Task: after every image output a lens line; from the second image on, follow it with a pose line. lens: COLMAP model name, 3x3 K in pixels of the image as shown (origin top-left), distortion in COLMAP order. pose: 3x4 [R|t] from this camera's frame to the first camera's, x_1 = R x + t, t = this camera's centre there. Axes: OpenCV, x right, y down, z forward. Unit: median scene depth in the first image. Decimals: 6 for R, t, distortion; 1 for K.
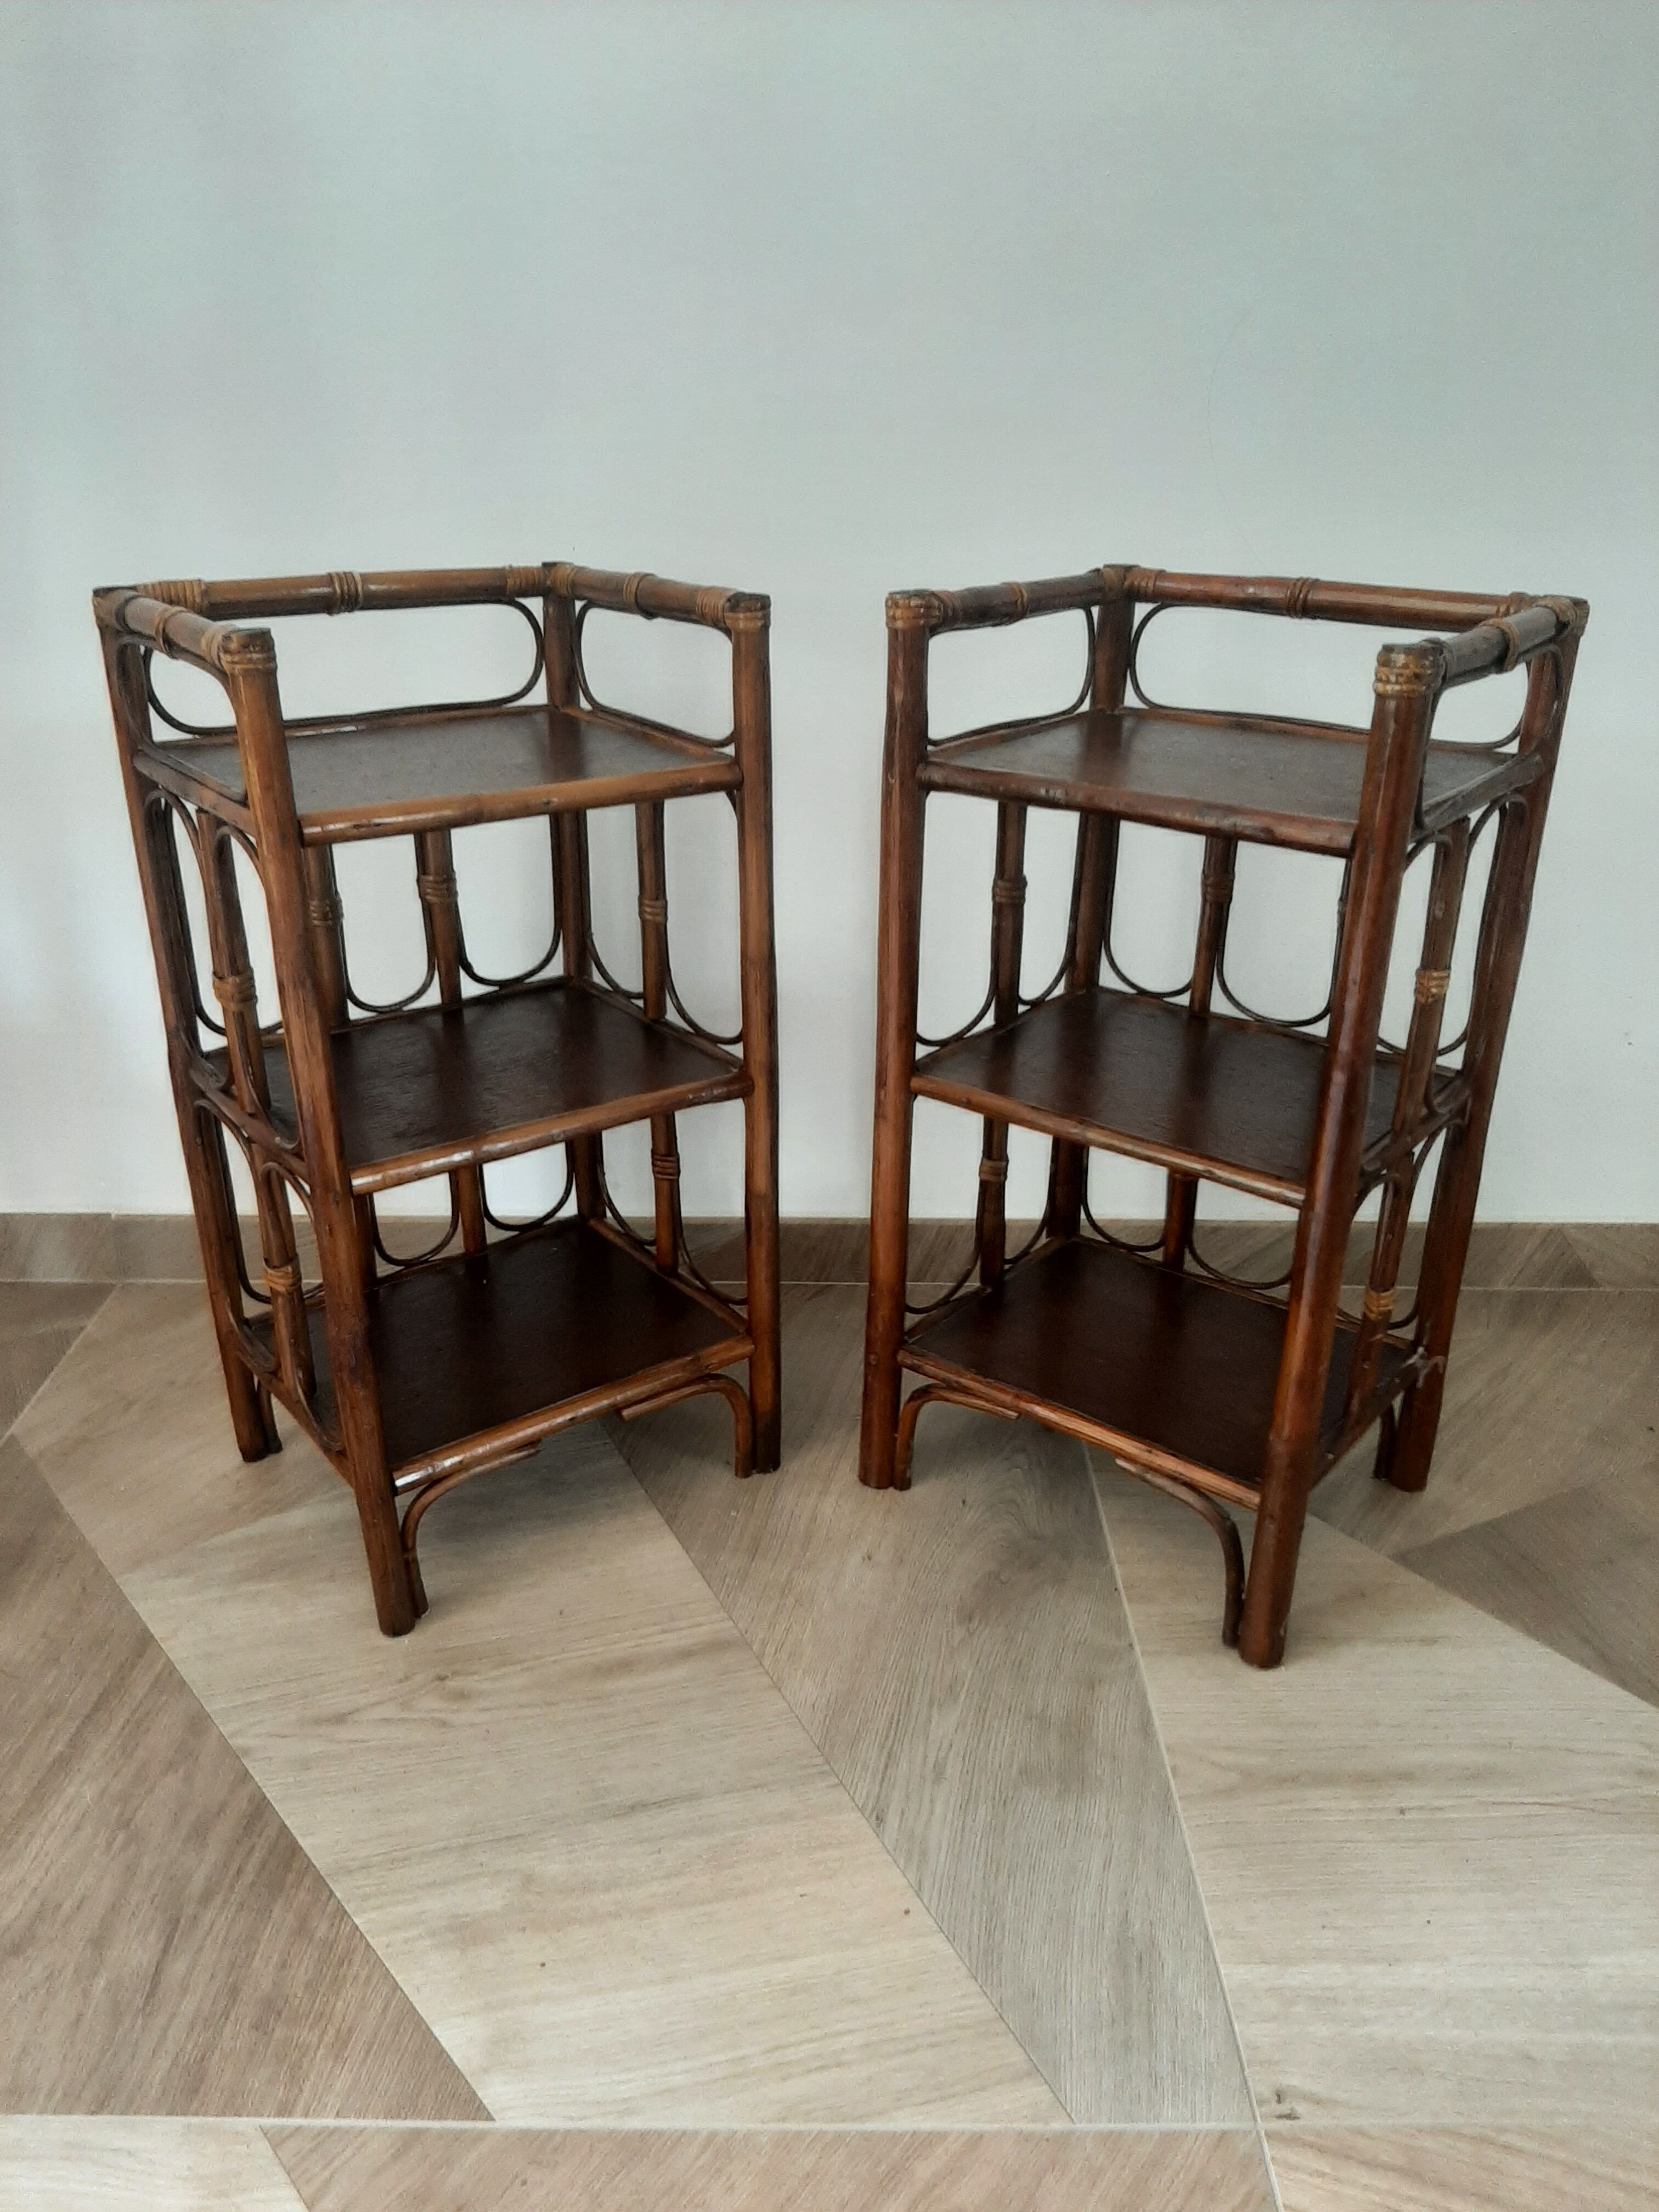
lens RADIAL K [[1757.4, 0, 829.5], [0, 1757.4, 1106.0], [0, 0, 1]] dist [0.036074, -0.084733]
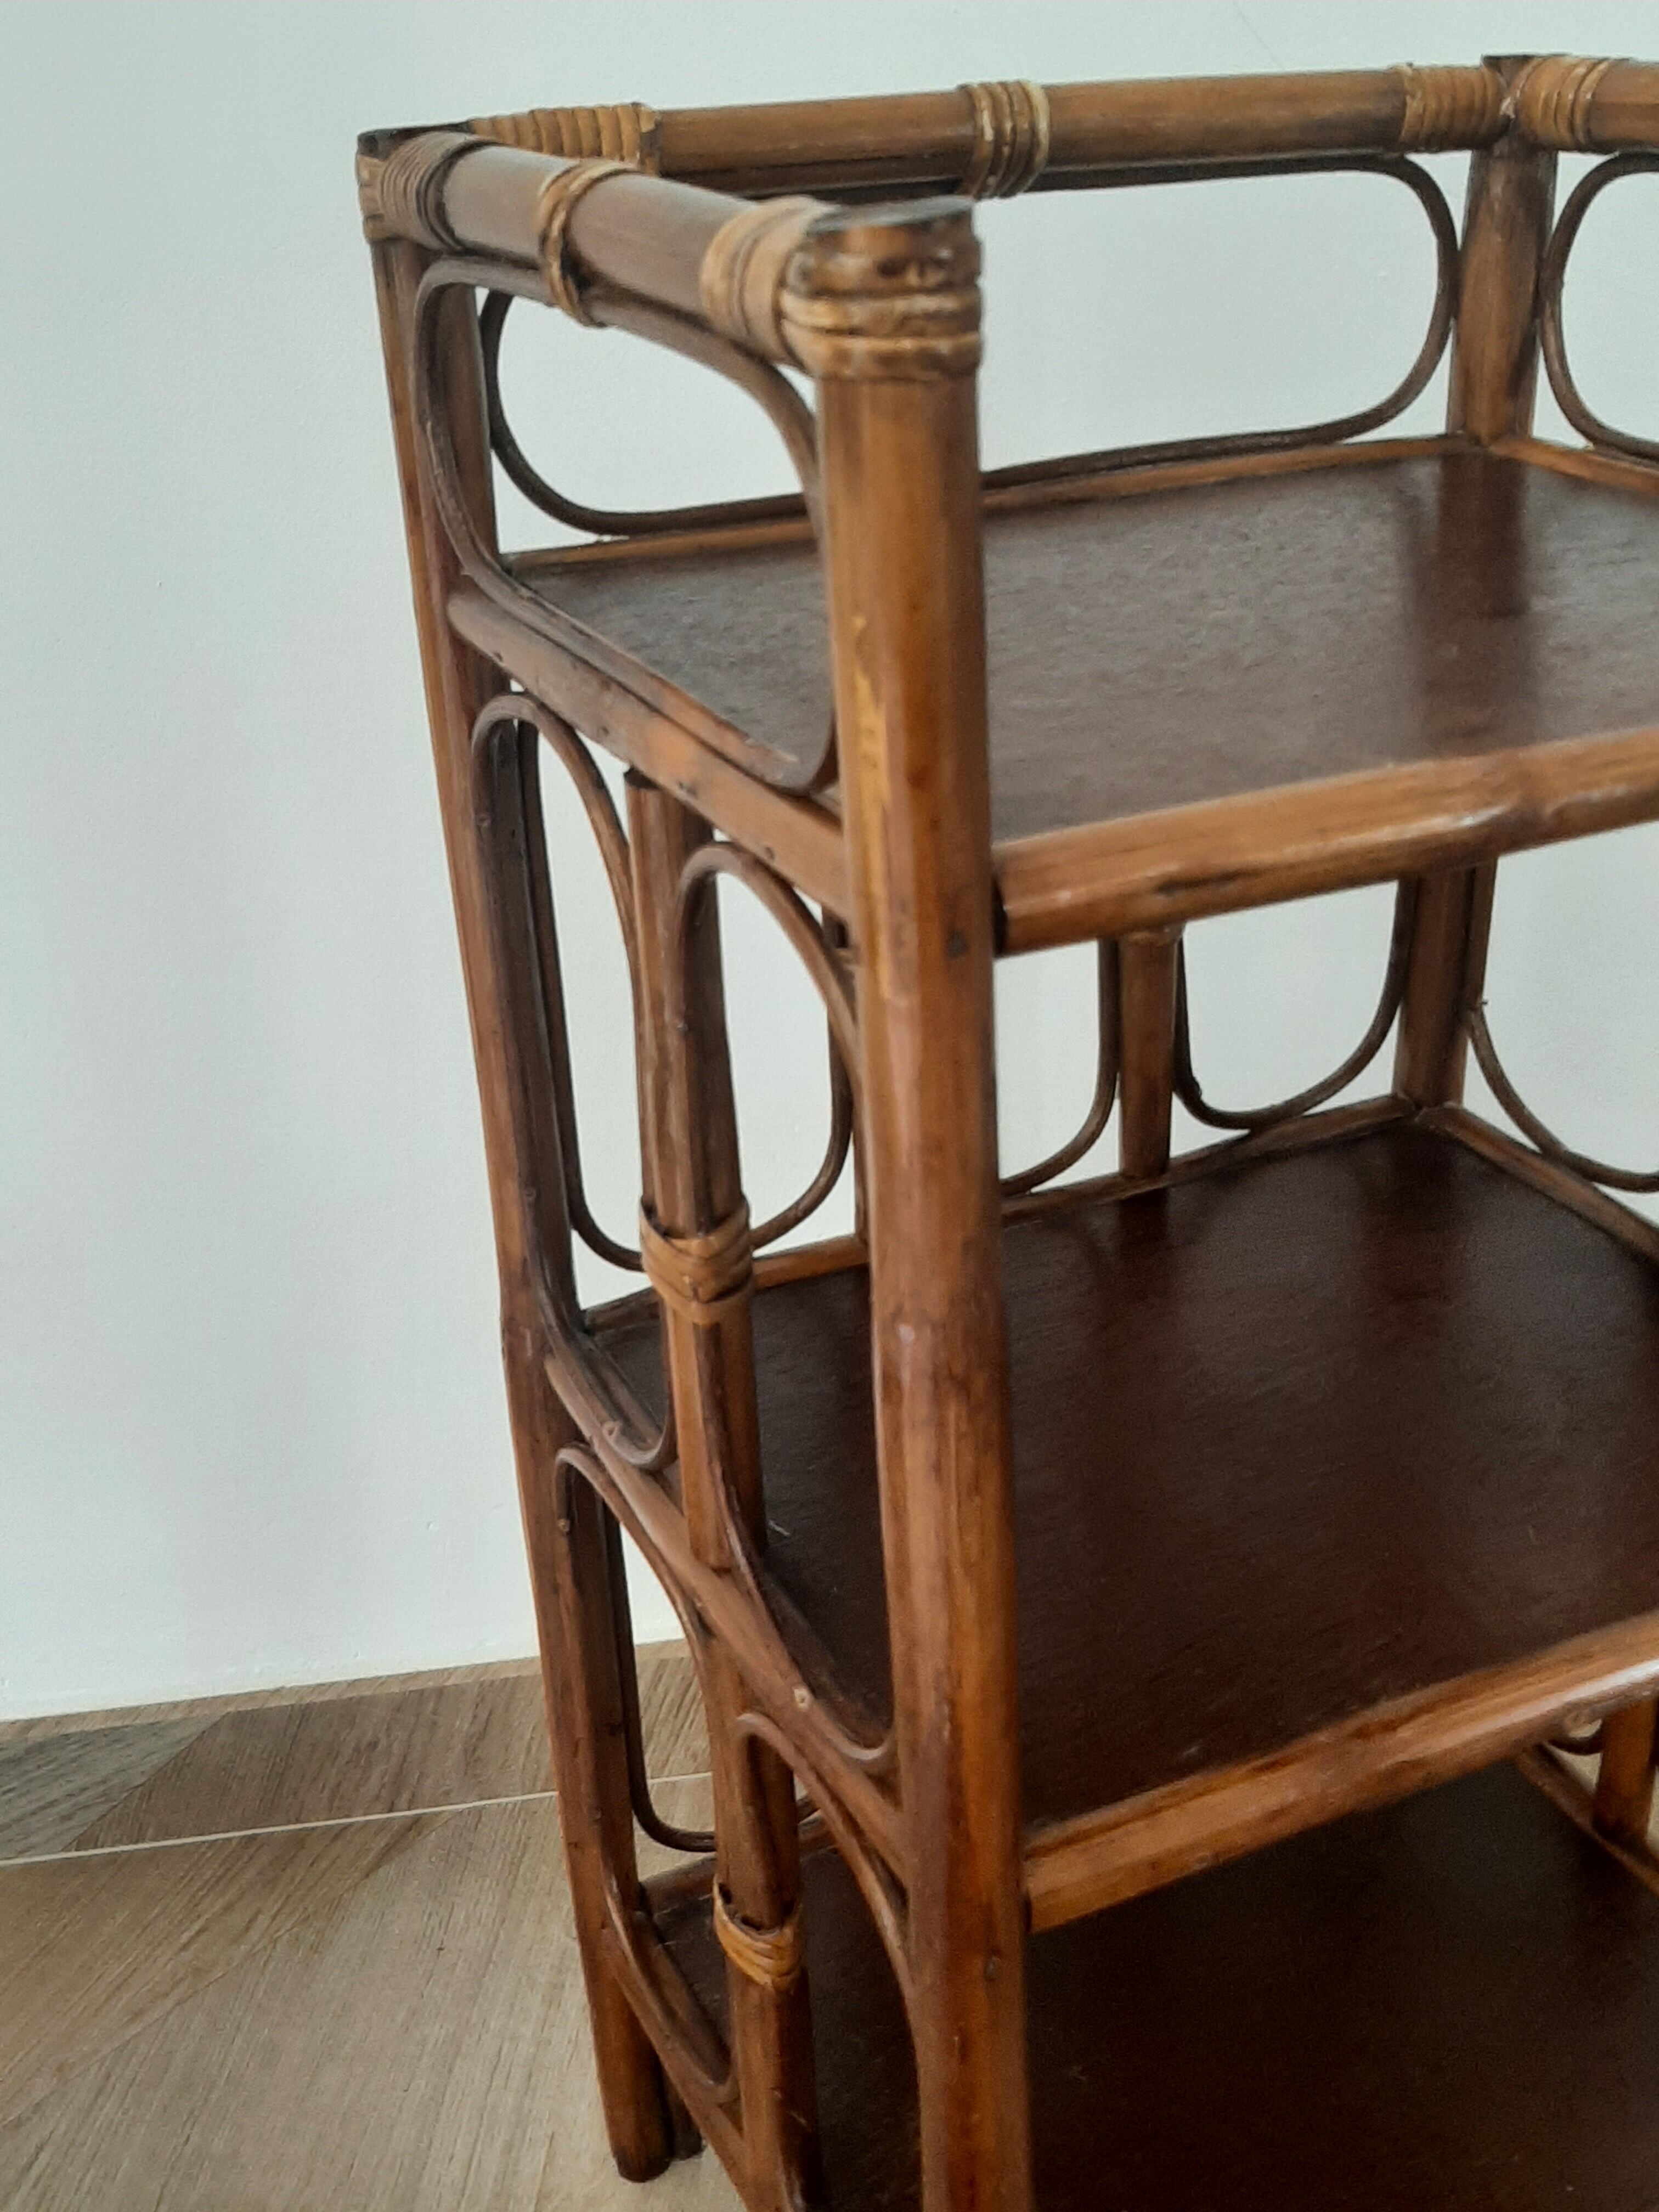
lens RADIAL K [[2544.7, 0, 813.5], [0, 2544.7, 1108.4], [0, 0, 1]] dist [0.144141, -0.438523]
pose [[0.977375, 0.047389, -0.206138, -0.211784], [-0.038270, 0.998114, 0.048006, -0.124878], [0.208024, -0.039031, 0.977345, 0.503921]]
